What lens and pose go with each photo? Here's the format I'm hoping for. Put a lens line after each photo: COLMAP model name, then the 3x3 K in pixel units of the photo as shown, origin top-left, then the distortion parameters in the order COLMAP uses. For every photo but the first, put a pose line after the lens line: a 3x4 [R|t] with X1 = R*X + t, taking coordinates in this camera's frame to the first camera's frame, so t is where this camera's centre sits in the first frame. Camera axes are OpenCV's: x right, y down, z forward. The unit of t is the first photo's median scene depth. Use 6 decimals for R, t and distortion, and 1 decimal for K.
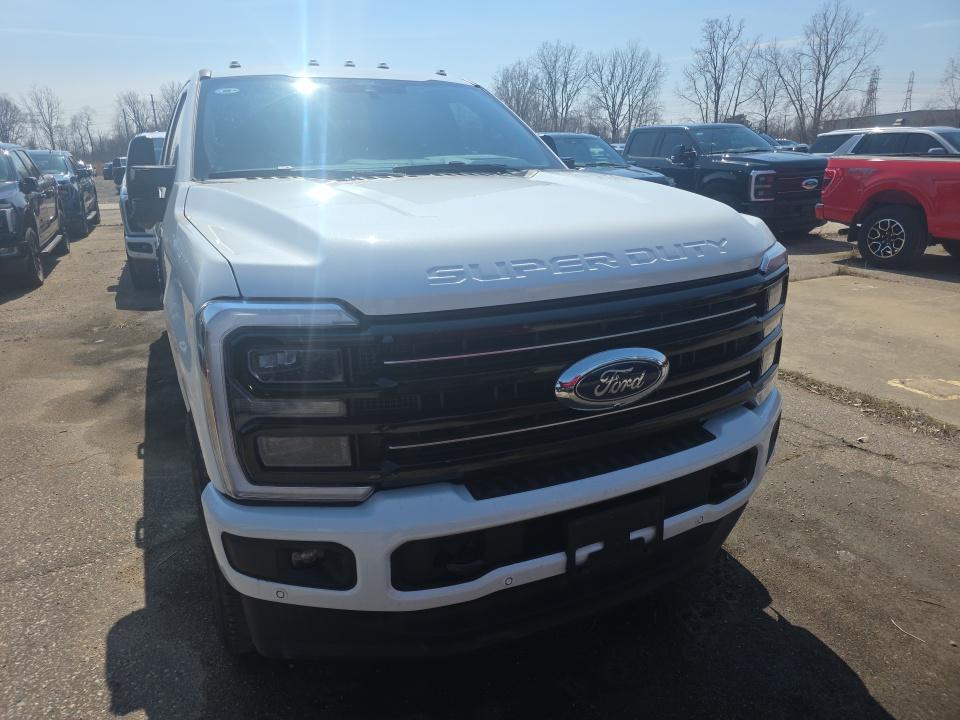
lens RADIAL K [[664.0, 0, 470.1], [0, 664.0, 358.0], [0, 0, 1]] dist [0.046729, -0.042173]
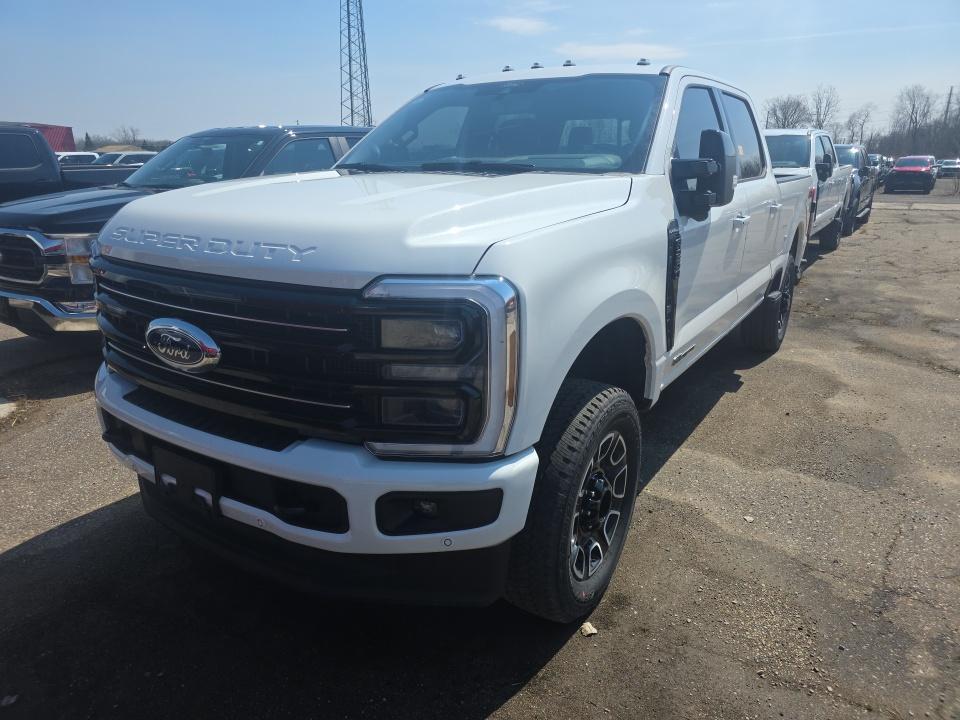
lens RADIAL K [[664.0, 0, 478.8], [0, 664.0, 362.4], [0, 0, 1]] dist [0.046729, -0.042173]
pose [[0.495256, 0.271479, -0.825240, 0.945463], [-0.263774, 0.952066, 0.154901, -0.168428], [0.827735, 0.140961, 0.543125, 0.522228]]
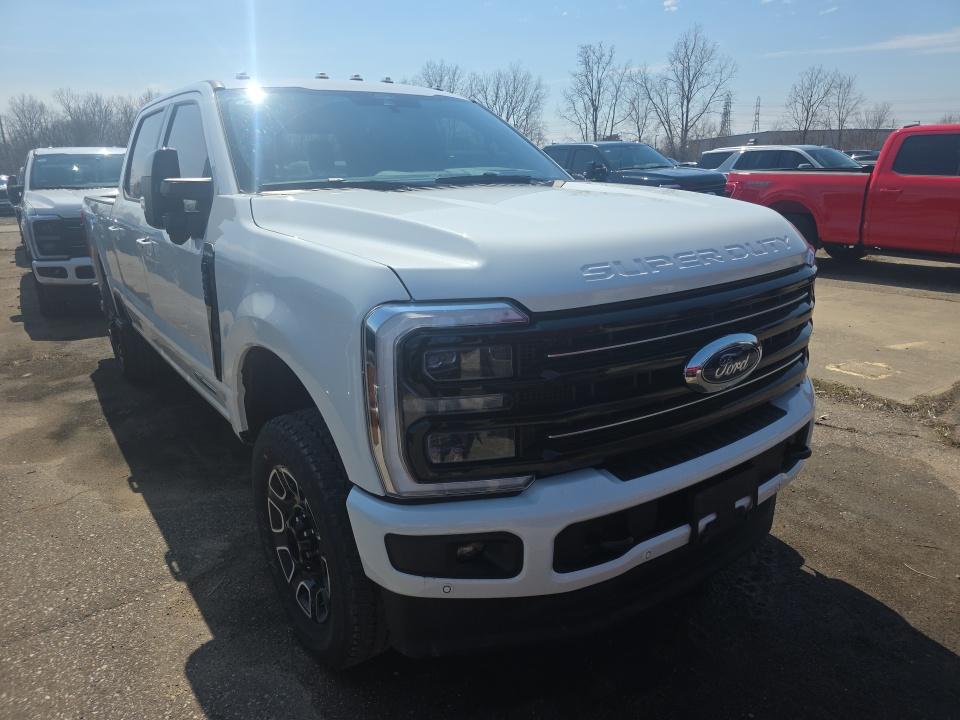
lens RADIAL K [[664.0, 0, 487.6], [0, 664.0, 361.7], [0, 0, 1]] dist [0.046729, -0.042173]
pose [[0.982123, -0.055715, 0.179806, -0.242890], [0.059163, 0.998152, -0.013867, 0.014715], [-0.178701, 0.024257, 0.983604, -0.015285]]
